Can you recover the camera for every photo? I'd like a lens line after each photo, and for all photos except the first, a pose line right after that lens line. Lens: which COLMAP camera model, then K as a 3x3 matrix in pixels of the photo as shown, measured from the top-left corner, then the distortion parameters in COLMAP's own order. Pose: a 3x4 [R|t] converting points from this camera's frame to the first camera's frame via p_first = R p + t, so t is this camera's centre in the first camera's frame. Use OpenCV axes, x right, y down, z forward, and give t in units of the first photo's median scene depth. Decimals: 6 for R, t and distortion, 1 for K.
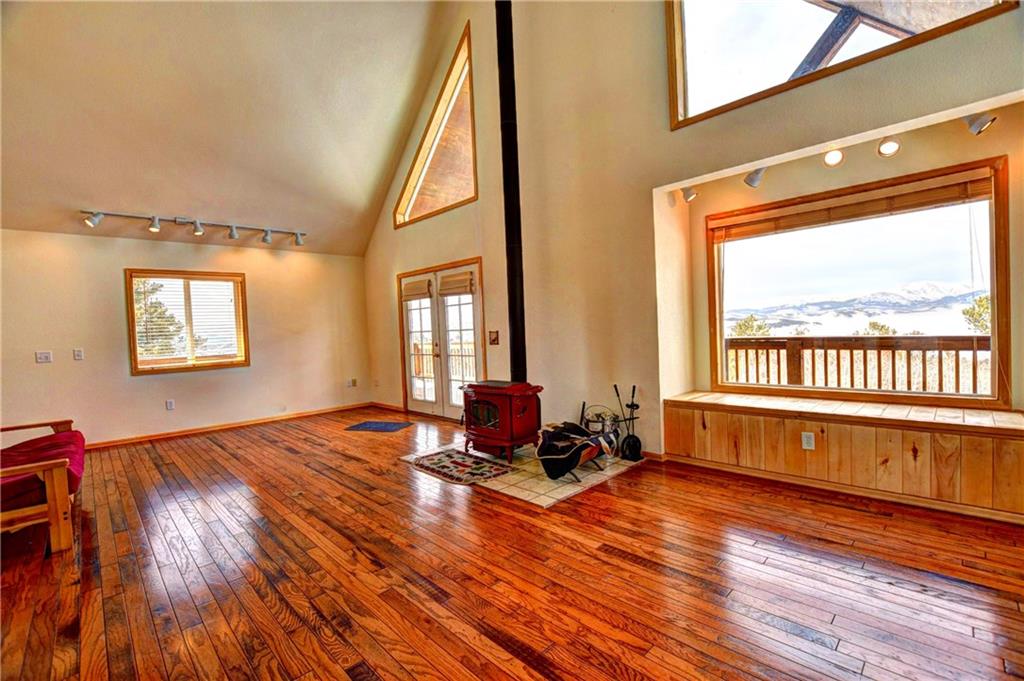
lens RADIAL K [[451.4, 0, 514.3], [0, 451.4, 341.5], [0, 0, 1]] dist [-0.033942, 0.004467]
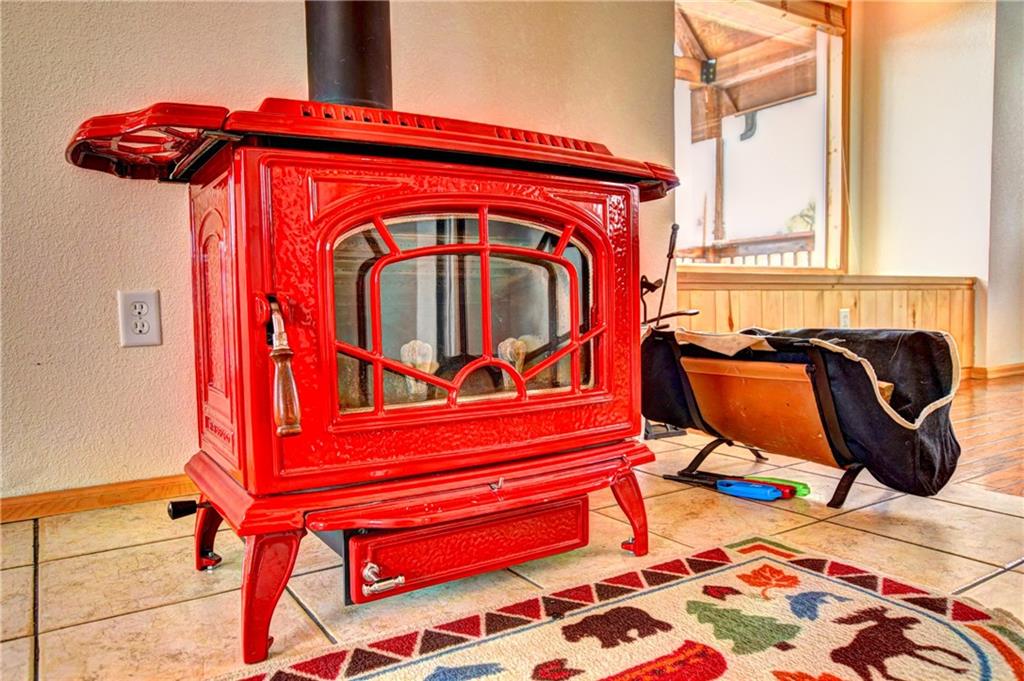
lens RADIAL K [[714.9, 0, 509.6], [0, 714.9, 339.7], [0, 0, 1]] dist [0.002560, 0.000425]
pose [[0.193383, -0.013835, 0.981026, -0.311548], [0.030572, 0.999500, 0.008069, 0.176212], [-0.980647, 0.028431, 0.193709, 0.988023]]
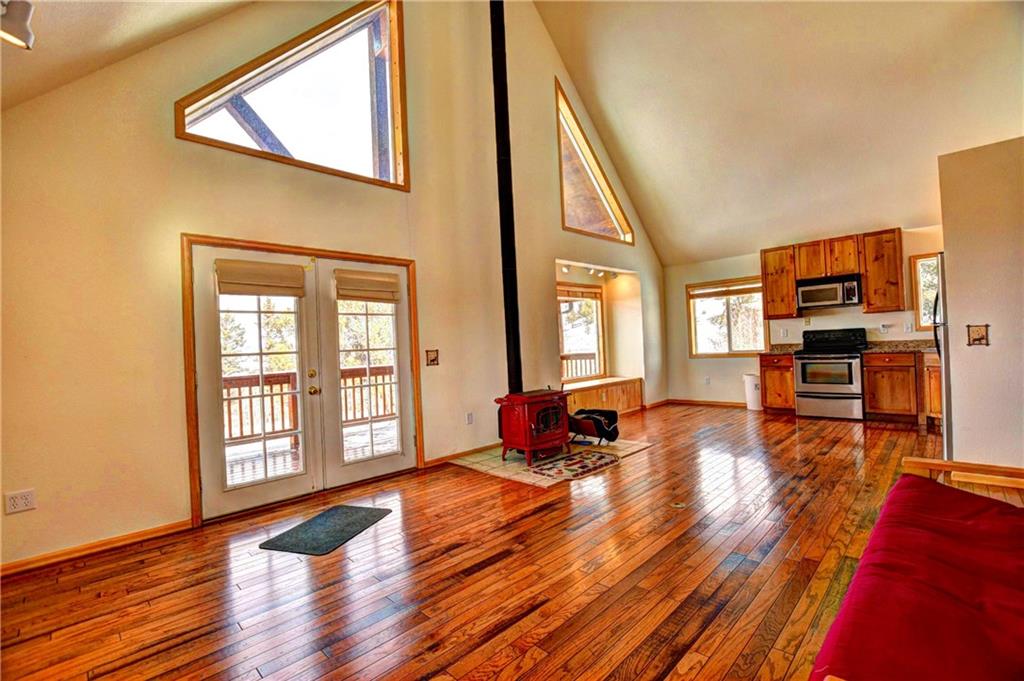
lens RADIAL K [[451.4, 0, 512.6], [0, 451.4, 340.9], [0, 0, 1]] dist [-0.033942, 0.004467]
pose [[-0.009315, 0.050860, 0.998662, -1.222978], [0.073510, 0.996038, -0.050040, 0.019466], [-0.997251, 0.072945, -0.013017, 1.139650]]
